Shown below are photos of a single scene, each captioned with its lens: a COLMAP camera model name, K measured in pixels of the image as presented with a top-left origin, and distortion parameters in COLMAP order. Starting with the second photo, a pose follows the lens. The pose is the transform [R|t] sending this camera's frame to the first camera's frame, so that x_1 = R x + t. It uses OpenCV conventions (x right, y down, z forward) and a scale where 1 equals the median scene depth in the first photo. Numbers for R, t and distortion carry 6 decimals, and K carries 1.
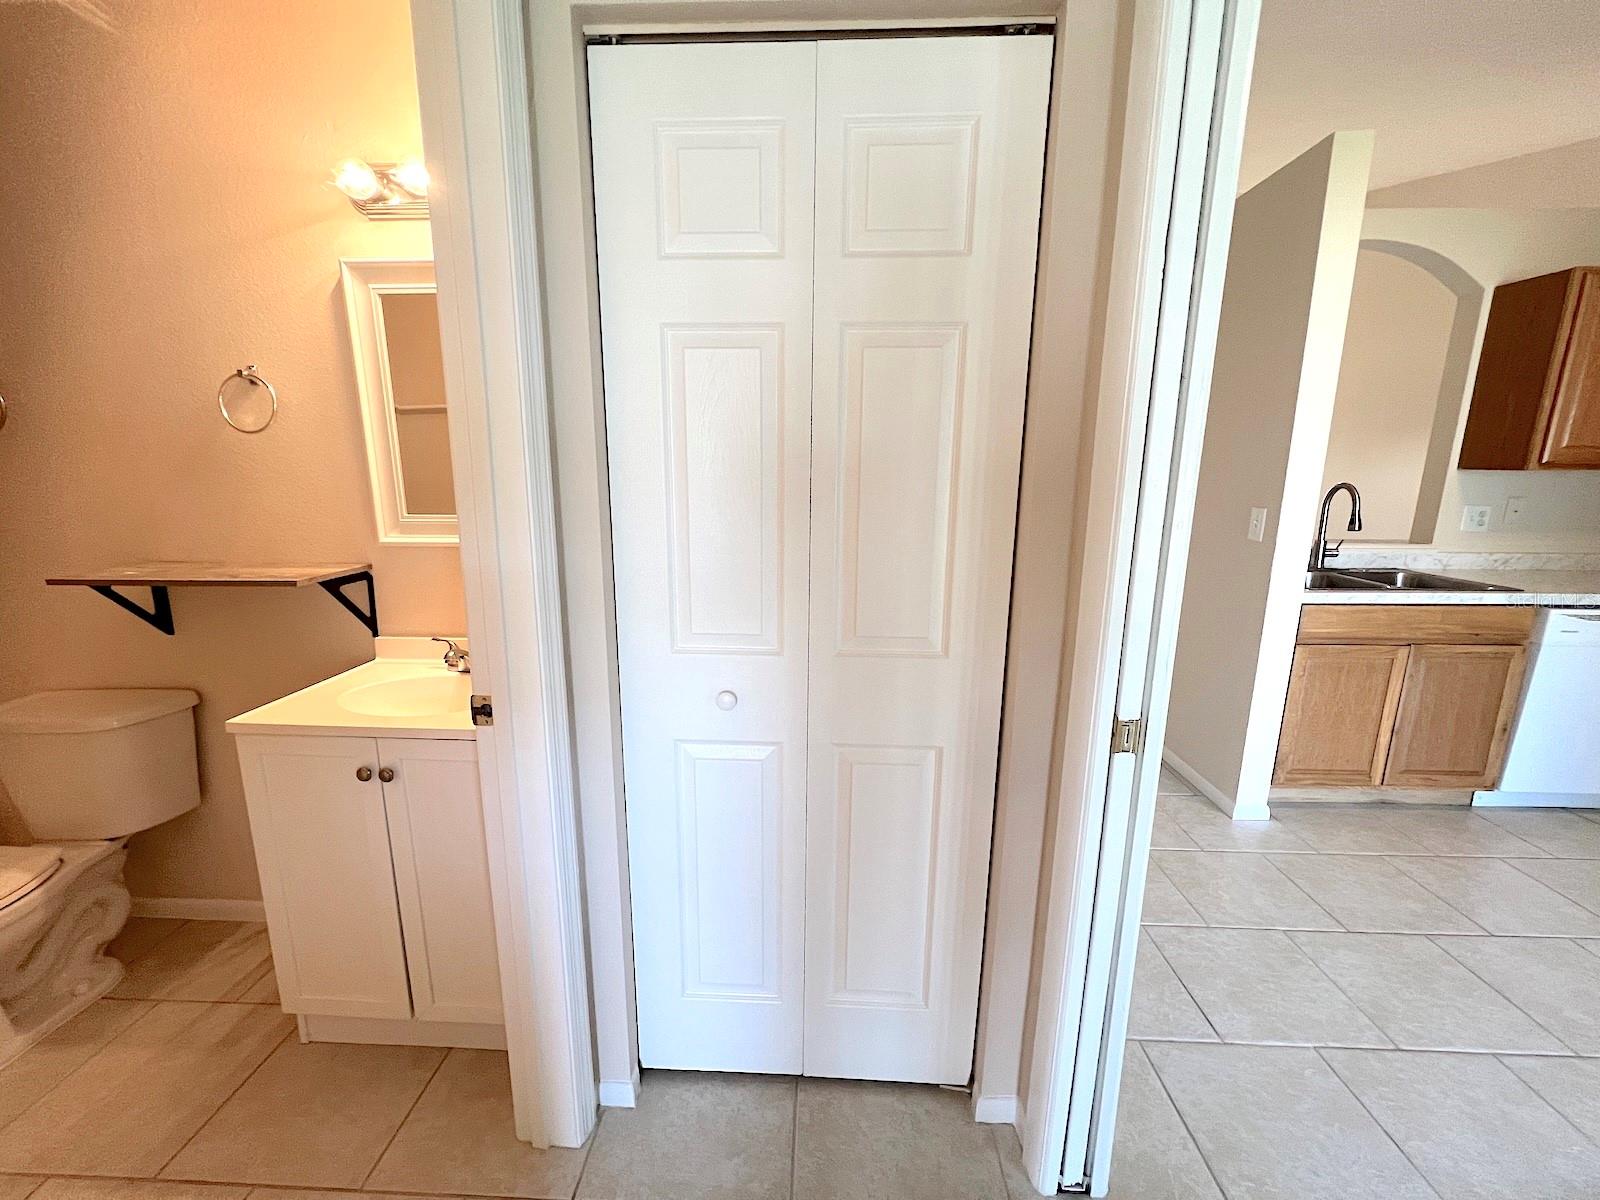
lens RADIAL K [[640.8, 0, 802.6], [0, 640.8, 599.1], [0, 0, 1]] dist [-0.002430, 0.000527]
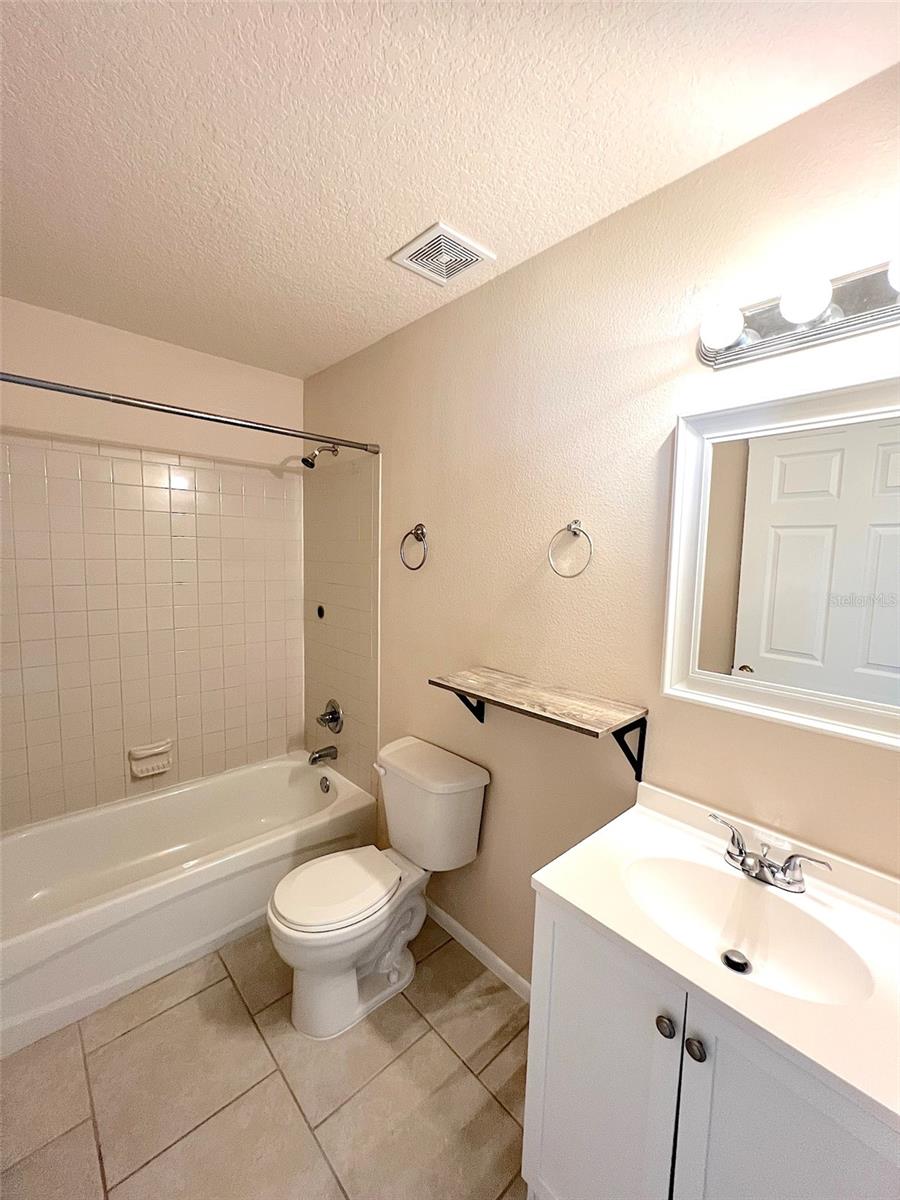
lens RADIAL K [[480.6, 0, 456.0], [0, 480.6, 598.0], [0, 0, 1]] dist [-0.002430, 0.000527]
pose [[0.712343, 0.073916, -0.697928, -0.367039], [-0.159668, 0.985430, -0.058601, -0.129381], [0.683428, 0.153181, 0.713766, 0.233570]]
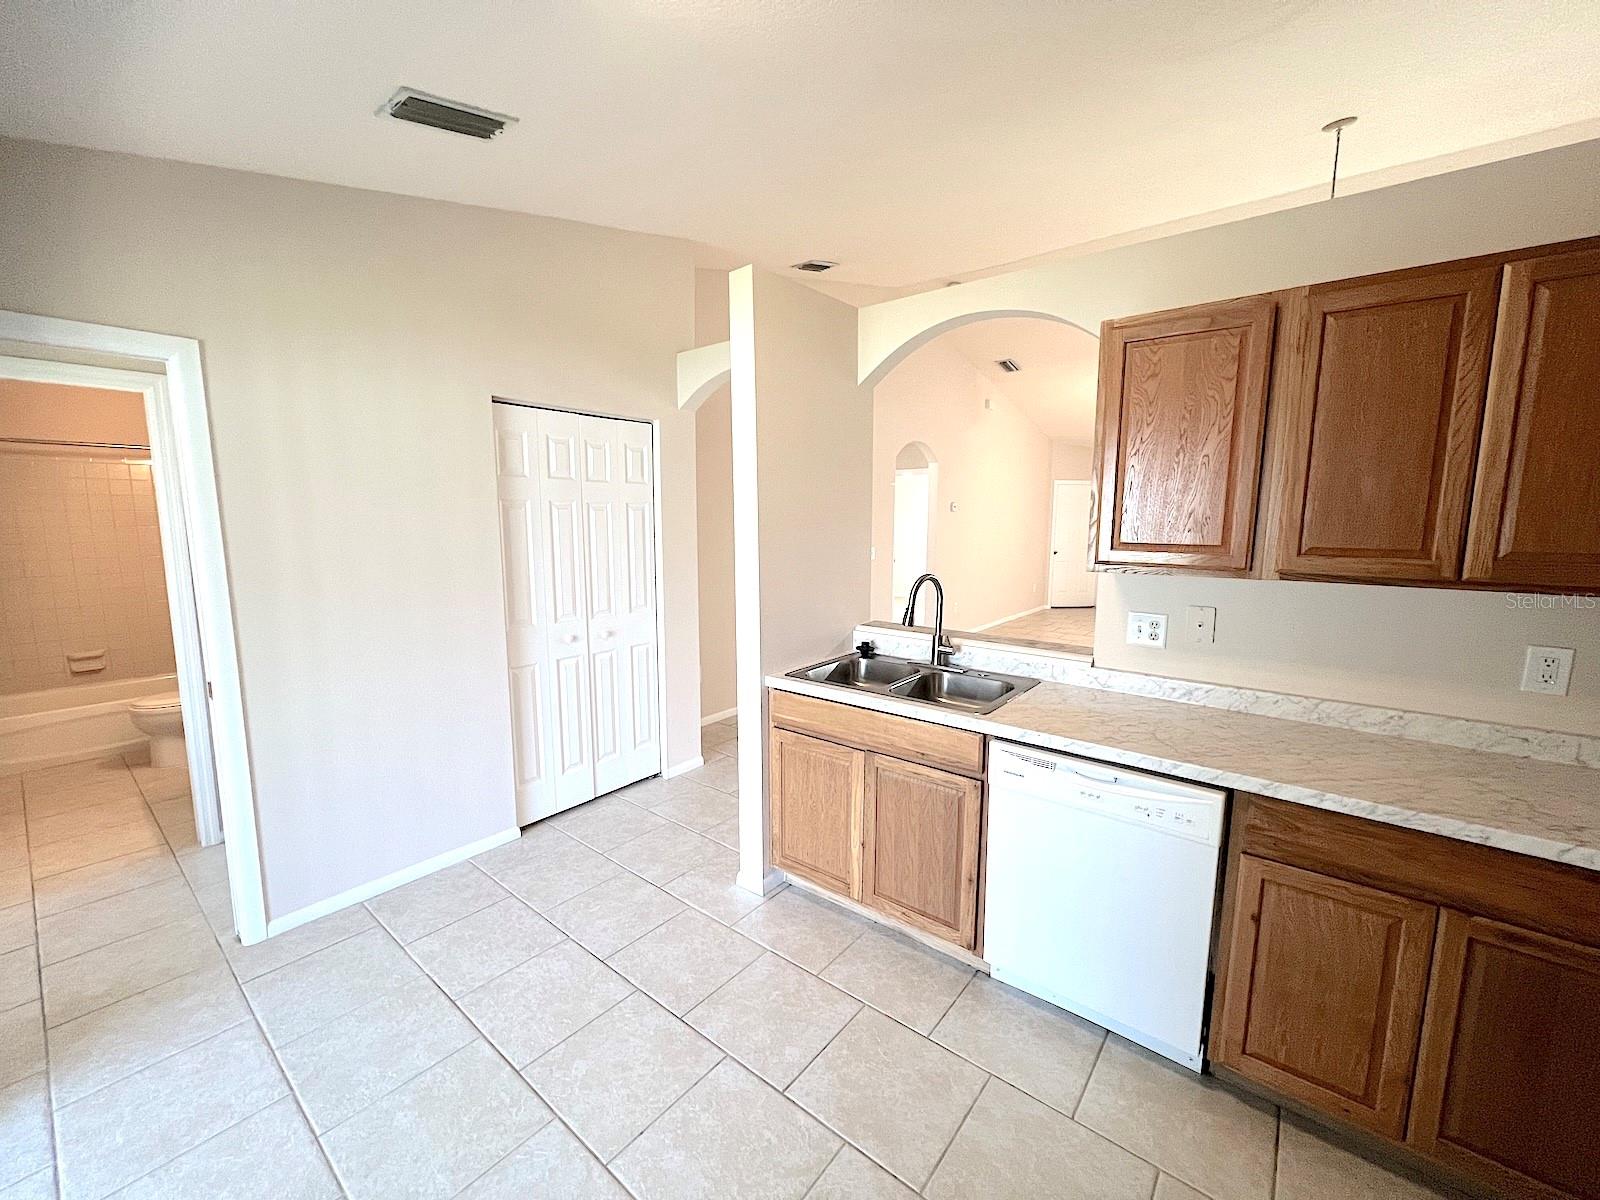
lens RADIAL K [[640.8, 0, 796.8], [0, 640.8, 602.7], [0, 0, 1]] dist [-0.002430, 0.000527]
pose [[0.802947, 0.080955, -0.590527, 1.967405], [-0.118086, 0.992702, -0.024473, -0.151913], [0.584236, 0.089383, 0.806646, 0.236559]]
